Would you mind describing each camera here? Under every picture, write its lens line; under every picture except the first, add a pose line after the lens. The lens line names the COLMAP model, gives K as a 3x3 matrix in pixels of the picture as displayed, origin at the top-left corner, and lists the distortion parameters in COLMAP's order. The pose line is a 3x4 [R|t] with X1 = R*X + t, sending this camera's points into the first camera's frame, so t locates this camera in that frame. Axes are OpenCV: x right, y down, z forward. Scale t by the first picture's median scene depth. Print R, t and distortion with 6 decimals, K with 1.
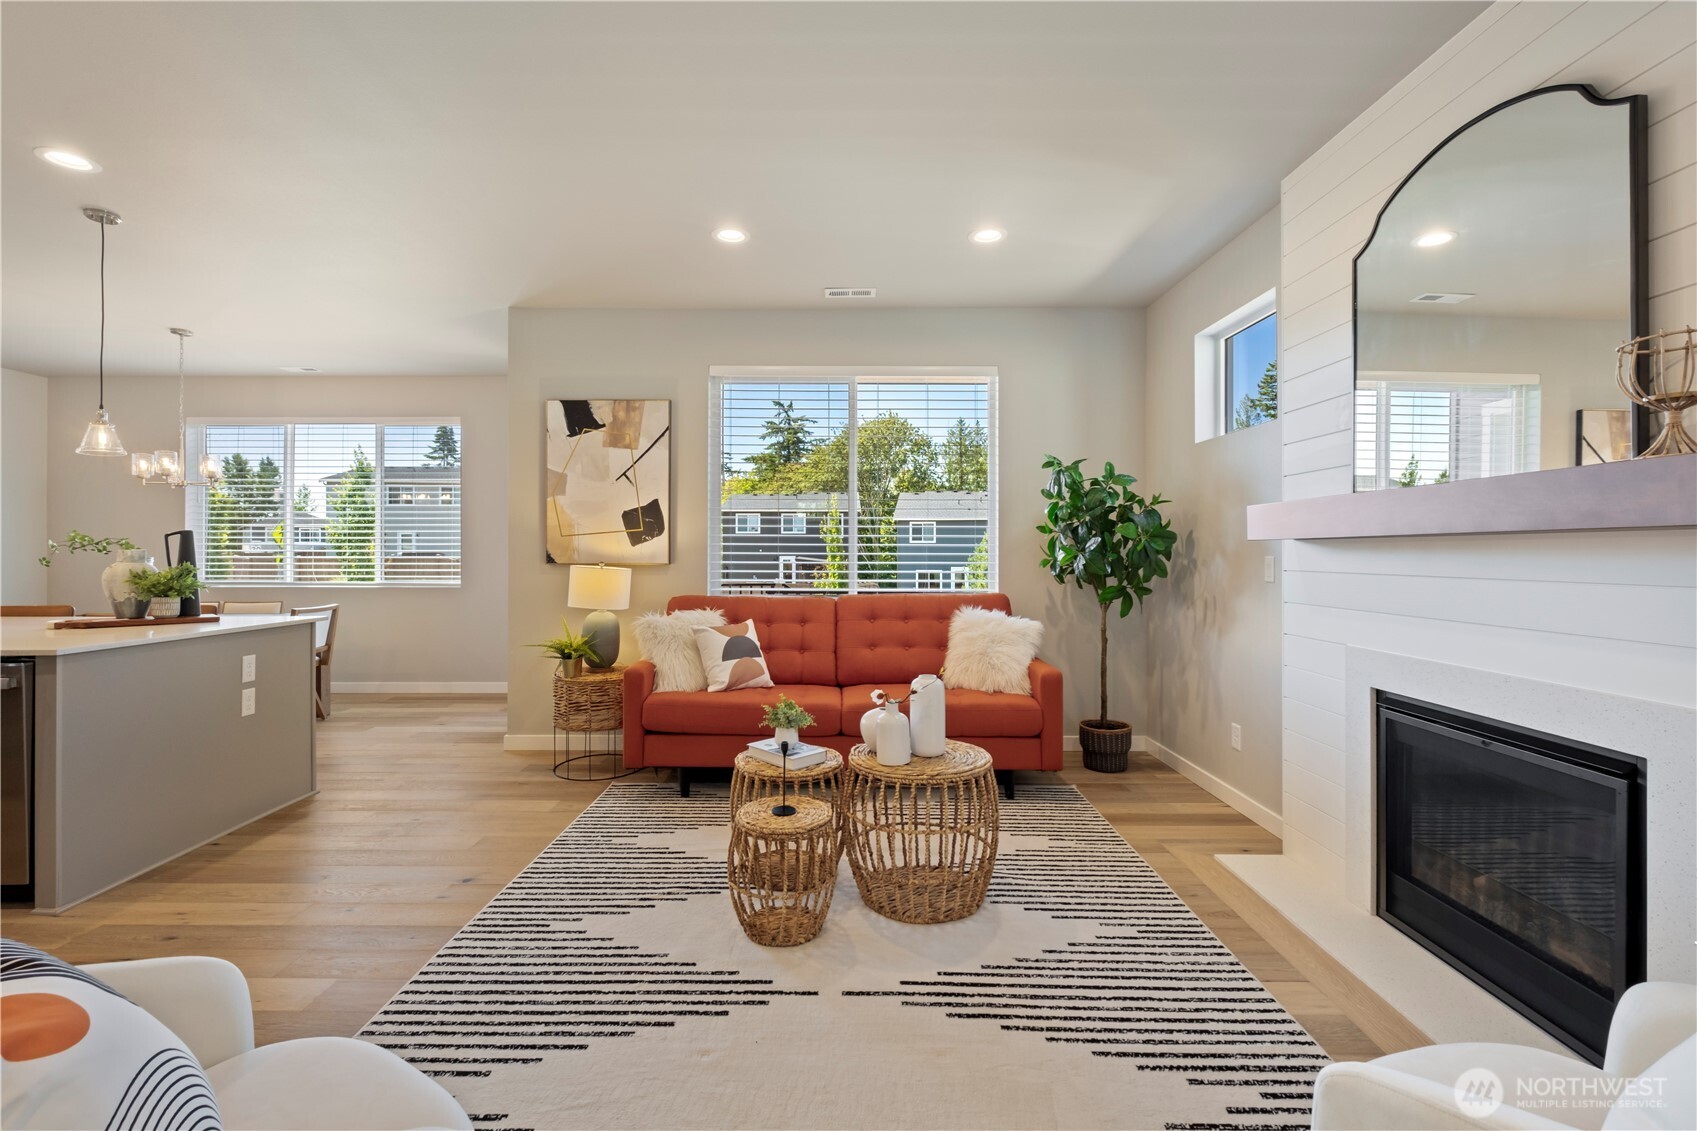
lens RADIAL K [[739.7, 0, 834.4], [0, 739.7, 540.7], [0, 0, 1]] dist [0.005520, -0.004607]
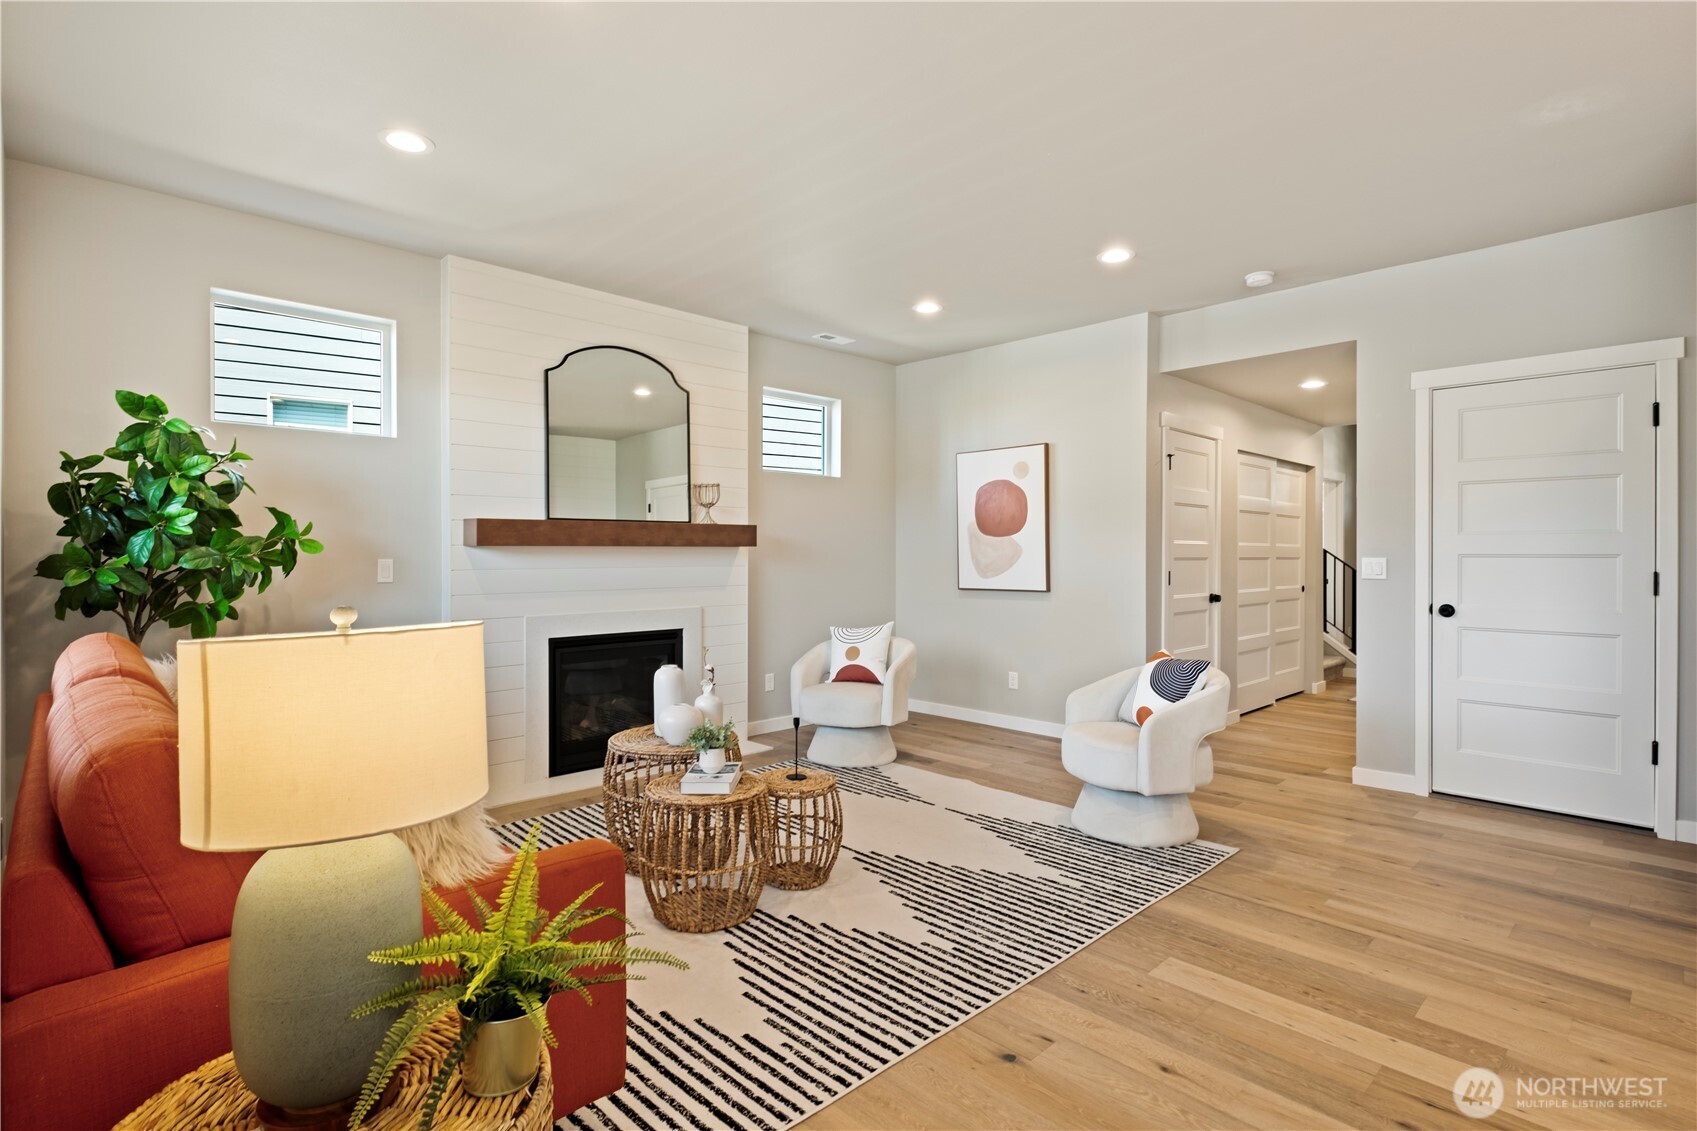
lens RADIAL K [[825.8, 0, 847.6], [0, 825.8, 557.7], [0, 0, 1]] dist [0.002182, -0.000931]
pose [[-0.704931, -0.005398, 0.709255, -0.704820], [-0.009051, 0.999958, -0.001386, 0.012823], [-0.709218, -0.007397, -0.704950, 1.252735]]
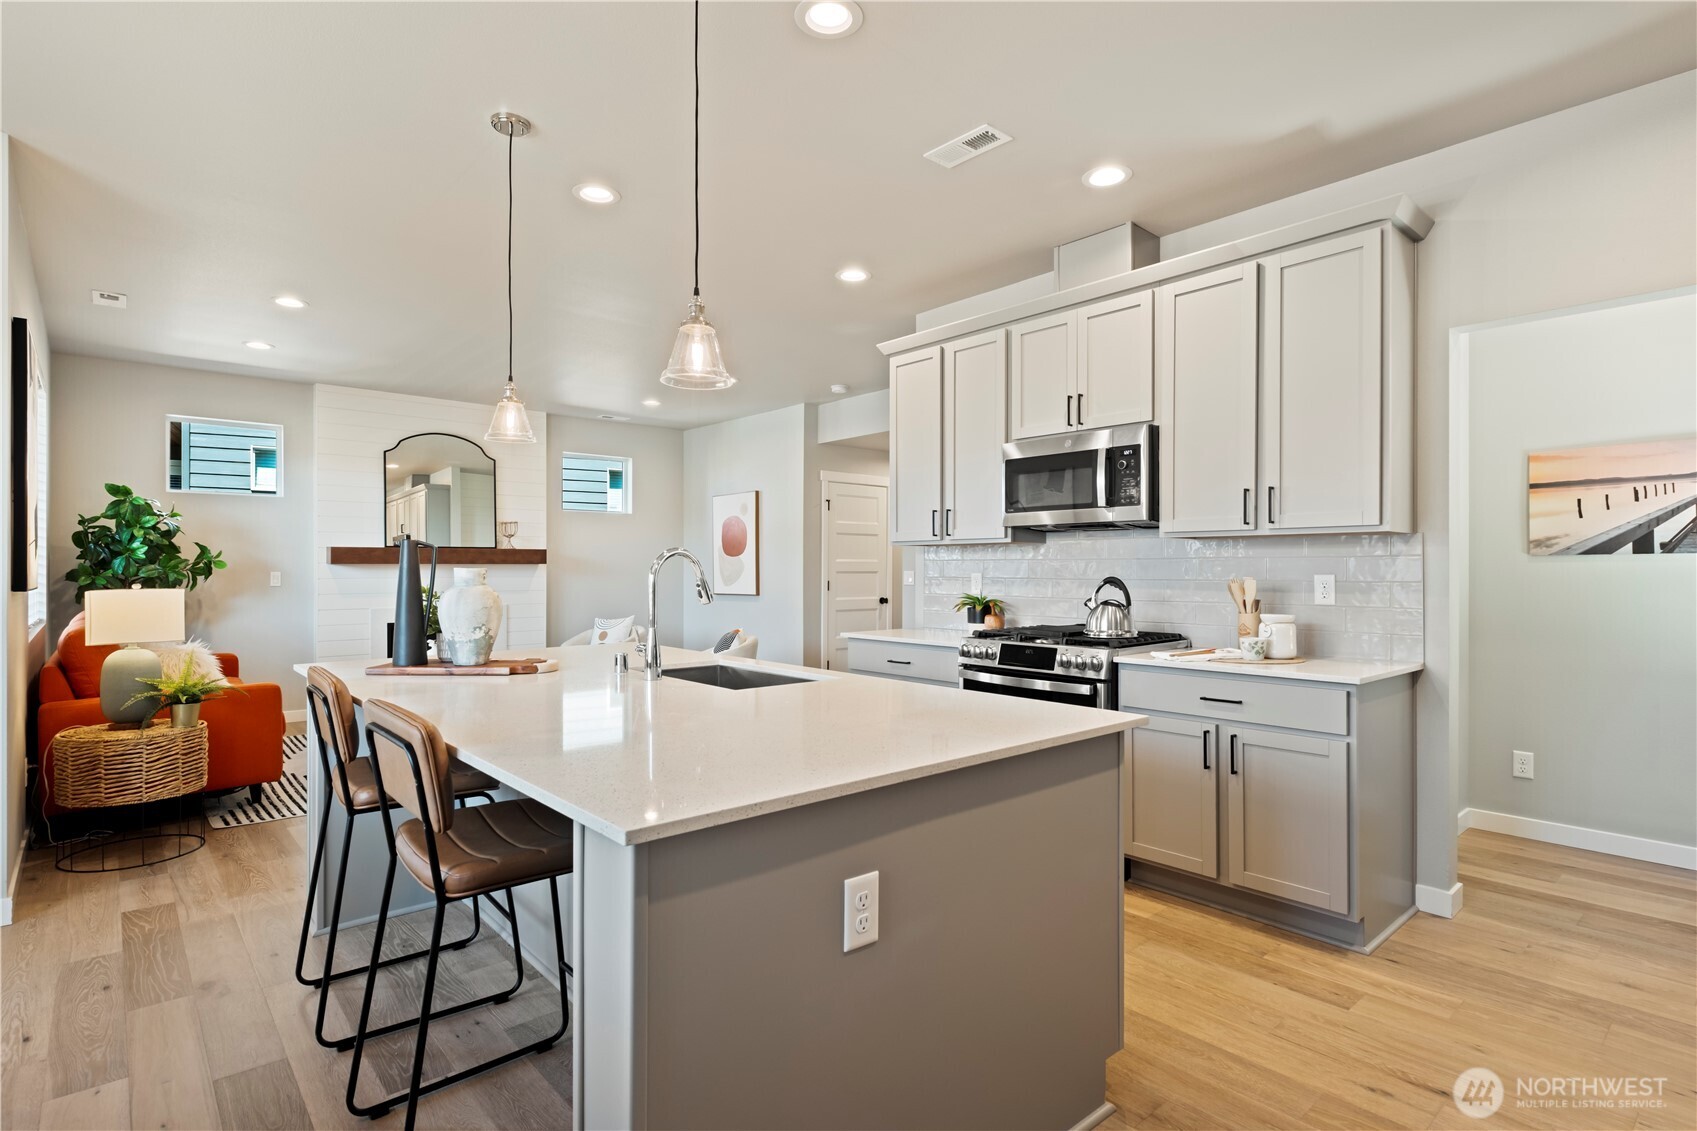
lens RADIAL K [[825.8, 0, 832.2], [0, 825.8, 566.4], [0, 0, 1]] dist [0.002182, -0.000931]
pose [[-0.671239, 0.001088, 0.741240, -1.710074], [-0.008946, 0.999914, -0.009570, 0.012611], [-0.741187, -0.013055, -0.671171, 1.219097]]
